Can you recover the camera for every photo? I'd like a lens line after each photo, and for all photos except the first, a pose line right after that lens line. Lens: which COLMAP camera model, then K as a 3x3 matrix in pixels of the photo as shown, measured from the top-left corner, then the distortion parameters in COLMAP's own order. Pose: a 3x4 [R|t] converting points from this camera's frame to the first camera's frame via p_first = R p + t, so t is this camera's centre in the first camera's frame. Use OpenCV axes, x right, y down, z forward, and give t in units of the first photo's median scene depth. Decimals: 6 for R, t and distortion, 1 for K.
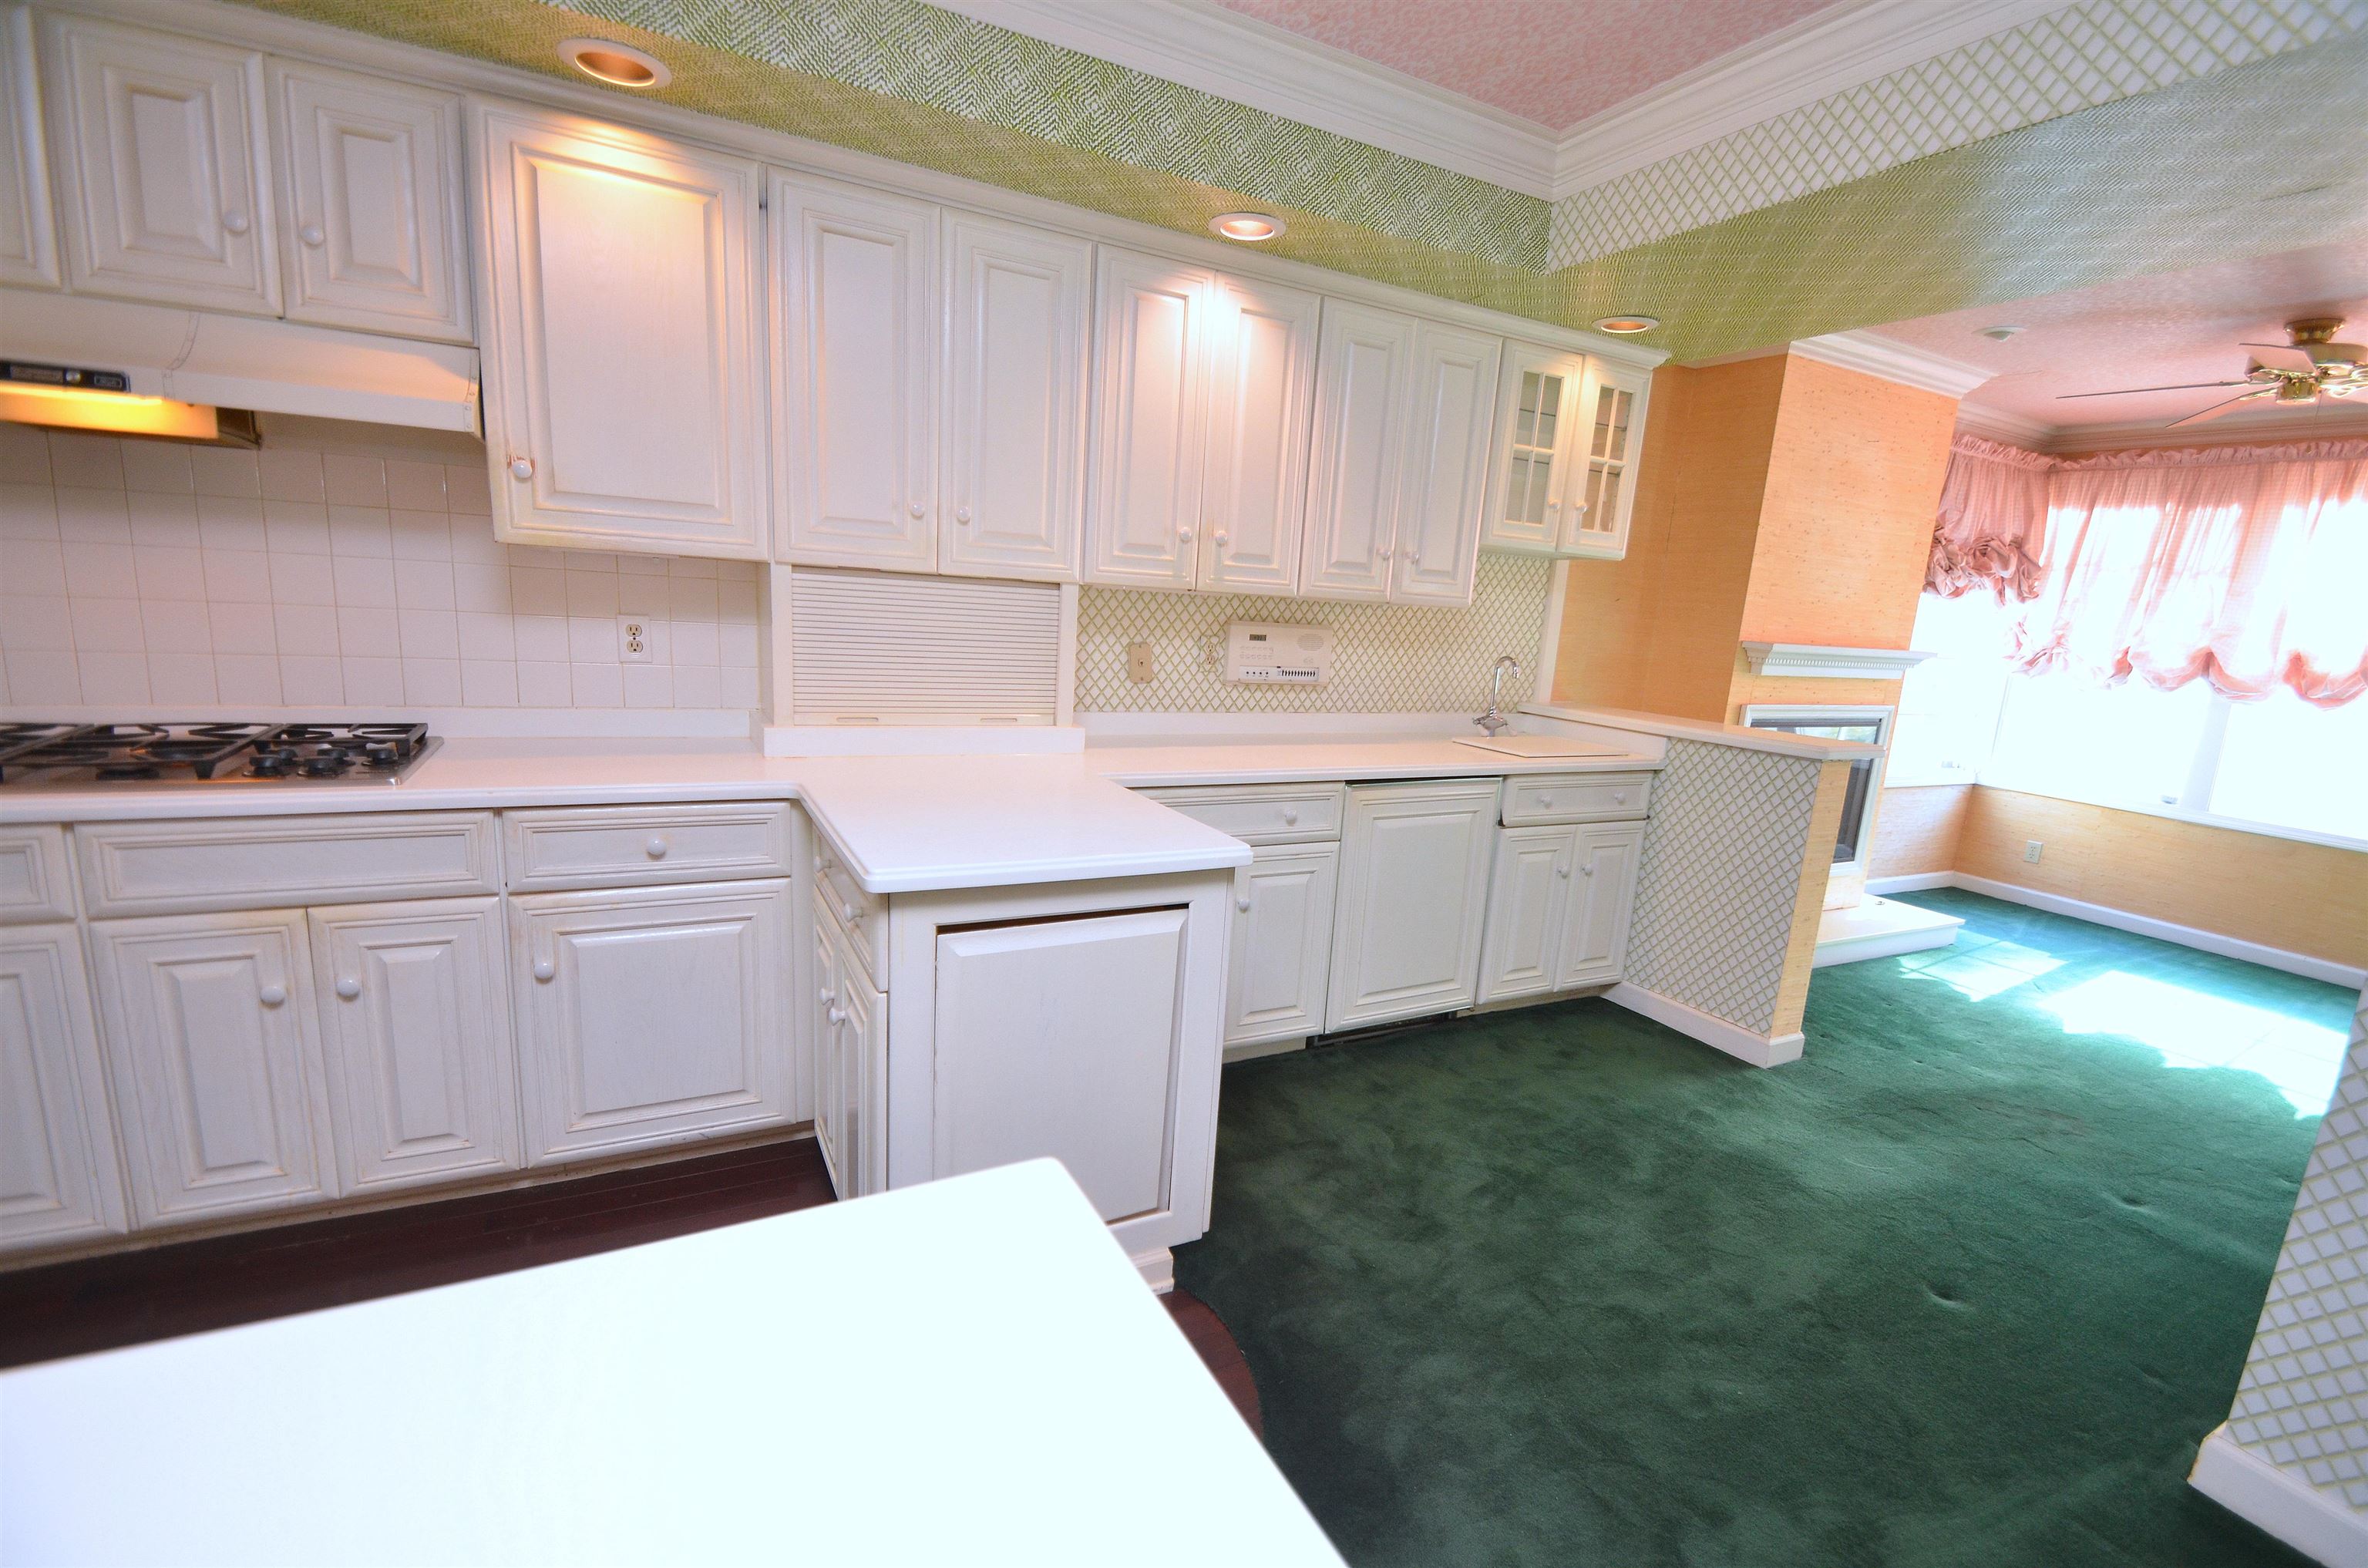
lens RADIAL K [[1024.9, 0, 1194.5], [0, 1024.9, 809.8], [0, 0, 1]] dist [0.000032, -0.007379]
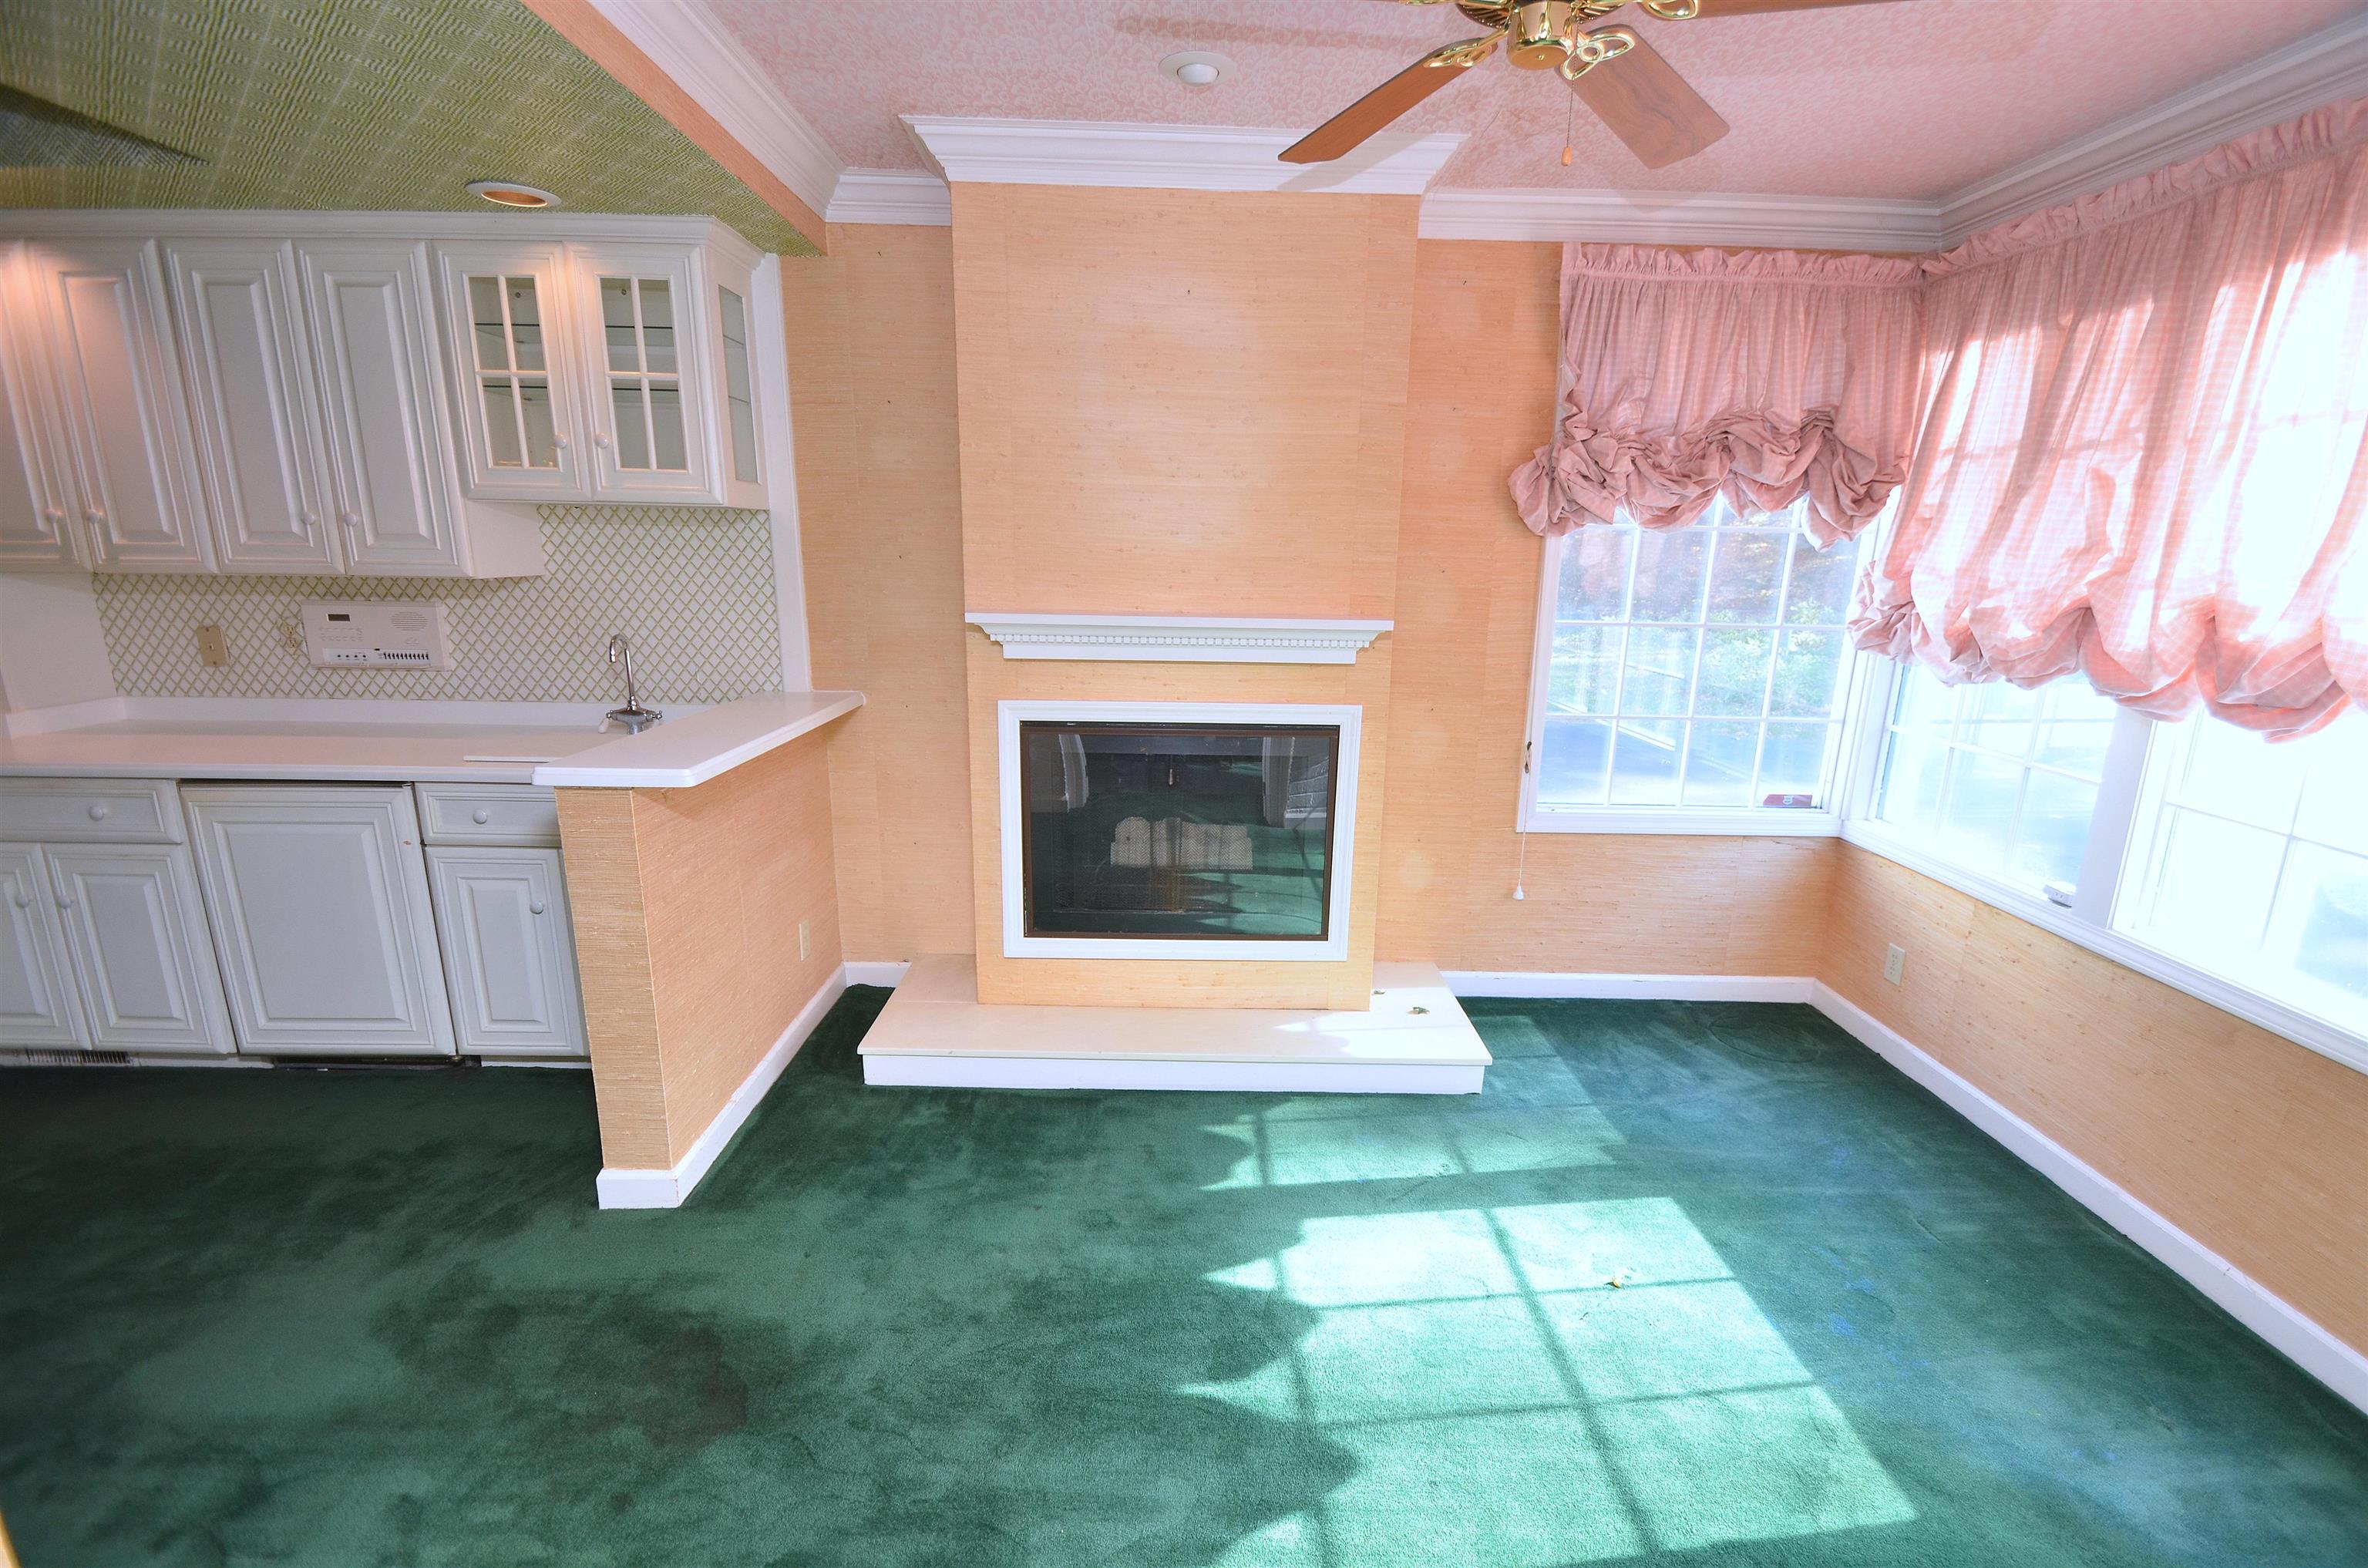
lens RADIAL K [[1024.9, 0, 1194.5], [0, 1024.9, 809.8], [0, 0, 1]] dist [0.000032, -0.007379]
pose [[0.896166, 0.067356, -0.438577, 1.127307], [-0.055907, 0.997675, 0.038985, -0.072083], [0.440183, -0.010417, 0.897848, 0.496475]]
